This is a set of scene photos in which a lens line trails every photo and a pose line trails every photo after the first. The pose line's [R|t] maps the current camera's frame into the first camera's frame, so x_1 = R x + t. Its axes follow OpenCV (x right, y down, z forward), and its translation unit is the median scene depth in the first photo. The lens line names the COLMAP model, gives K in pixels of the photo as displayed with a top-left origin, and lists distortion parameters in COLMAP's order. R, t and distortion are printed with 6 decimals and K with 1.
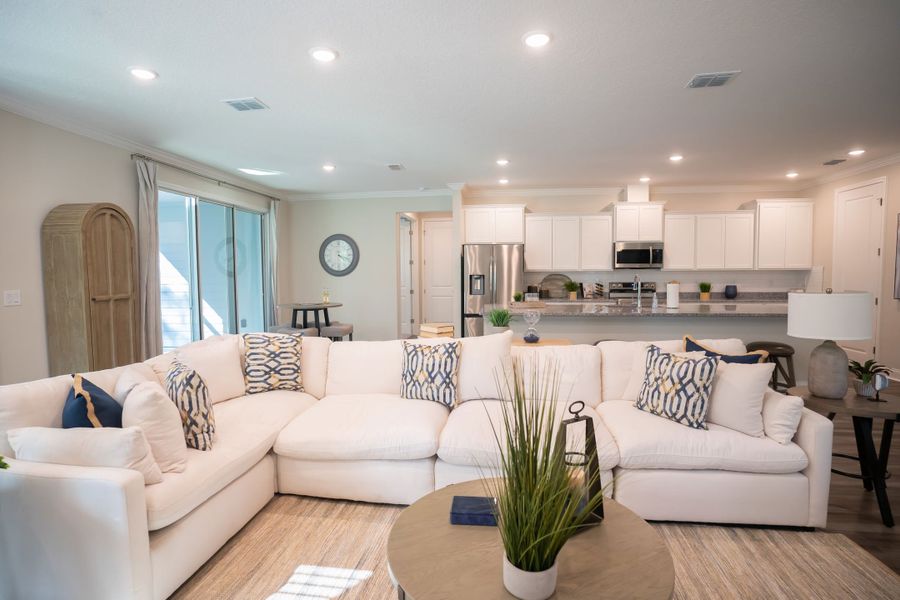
lens RADIAL K [[436.9, 0, 450.0], [0, 436.9, 300.0], [0, 0, 1]] dist [-0.017197, -0.000121]
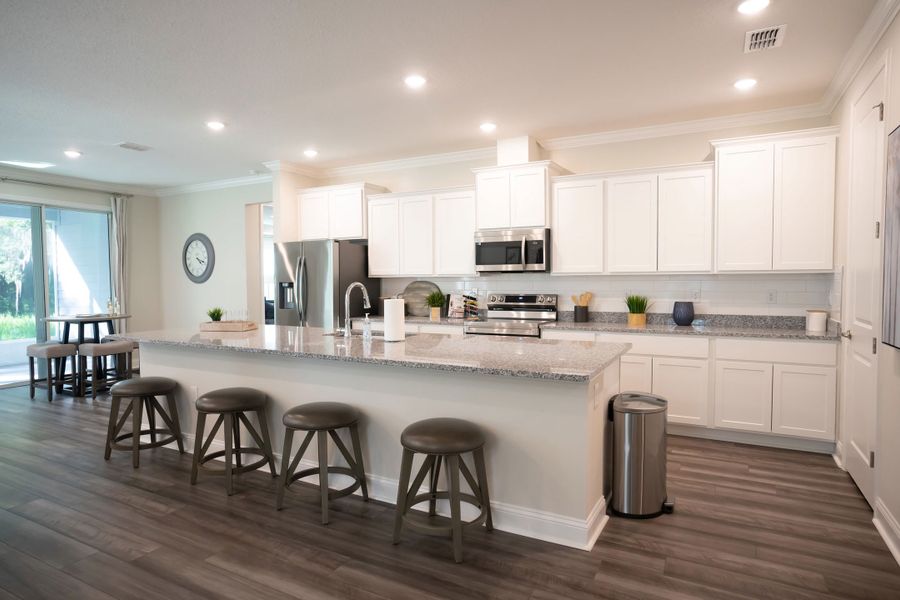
lens RADIAL K [[512.0, 0, 450.0], [0, 512.0, 300.0], [0, 0, 1]] dist [-0.002420, 0.000023]
pose [[0.933454, 0.013940, -0.358425, 0.603354], [-0.020884, 0.999662, -0.015507, -0.019287], [0.358088, 0.021961, 0.933430, 0.287142]]
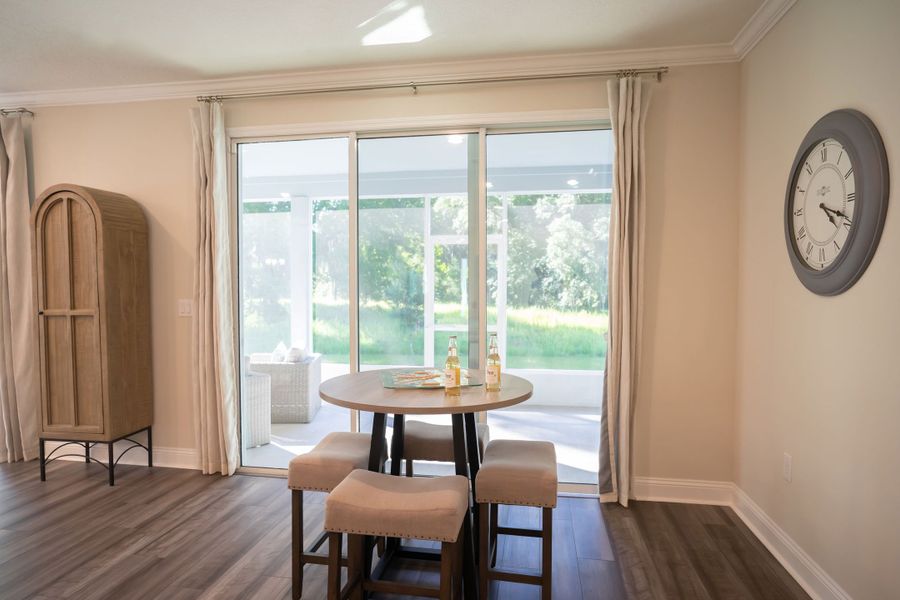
lens RADIAL K [[512.0, 0, 450.0], [0, 512.0, 300.0], [0, 0, 1]] dist [-0.002420, 0.000023]
pose [[-0.042849, 0.051904, -0.997732, 0.031048], [-0.060921, 0.996656, 0.054464, -0.060869], [0.997222, 0.063117, -0.039543, 0.896868]]
